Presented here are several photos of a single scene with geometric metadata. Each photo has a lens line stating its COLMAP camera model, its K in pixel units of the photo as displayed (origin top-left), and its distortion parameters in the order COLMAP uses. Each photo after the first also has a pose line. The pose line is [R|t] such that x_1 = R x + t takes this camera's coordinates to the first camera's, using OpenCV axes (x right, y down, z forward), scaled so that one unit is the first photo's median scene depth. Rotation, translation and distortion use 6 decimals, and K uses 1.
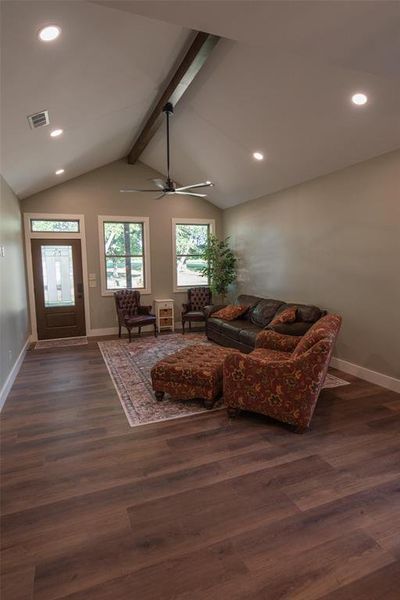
lens RADIAL K [[341.9, 0, 197.8], [0, 341.9, 302.0], [0, 0, 1]] dist [0.001051, -0.000050]
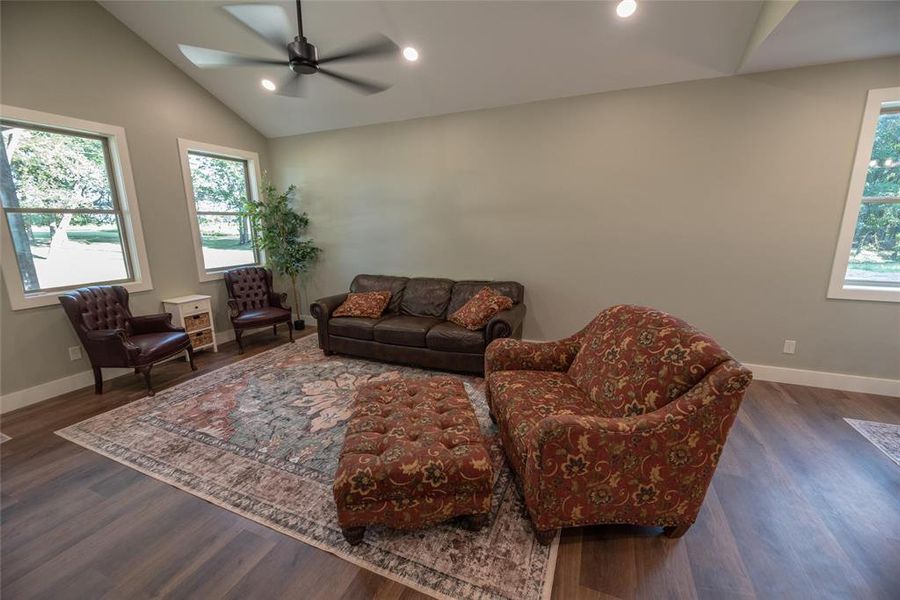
lens RADIAL K [[371.0, 0, 454.4], [0, 371.0, 294.8], [0, 0, 1]] dist [-0.000709, -0.000621]
pose [[0.702386, -0.128562, 0.700090, -0.213753], [0.083386, 0.991643, 0.098443, -0.033523], [-0.706895, -0.010768, 0.707236, 0.324579]]
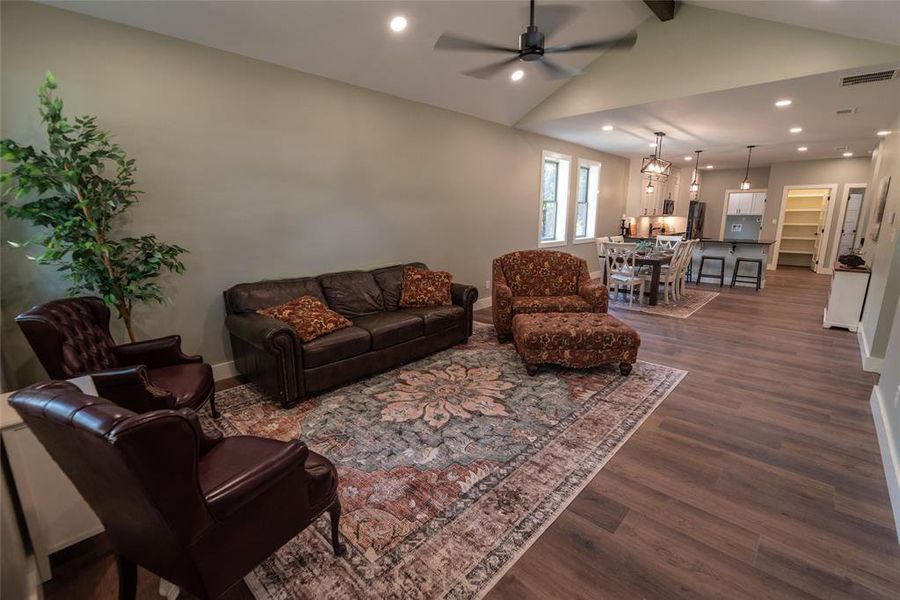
lens RADIAL K [[398.6, 0, 447.3], [0, 398.6, 303.5], [0, 0, 1]] dist [-0.008742, 0.000185]
pose [[-0.427510, -0.178065, 0.886300, -0.368971], [0.116550, 0.961370, 0.249366, -0.081900], [-0.896466, 0.209905, -0.390241, 0.851412]]
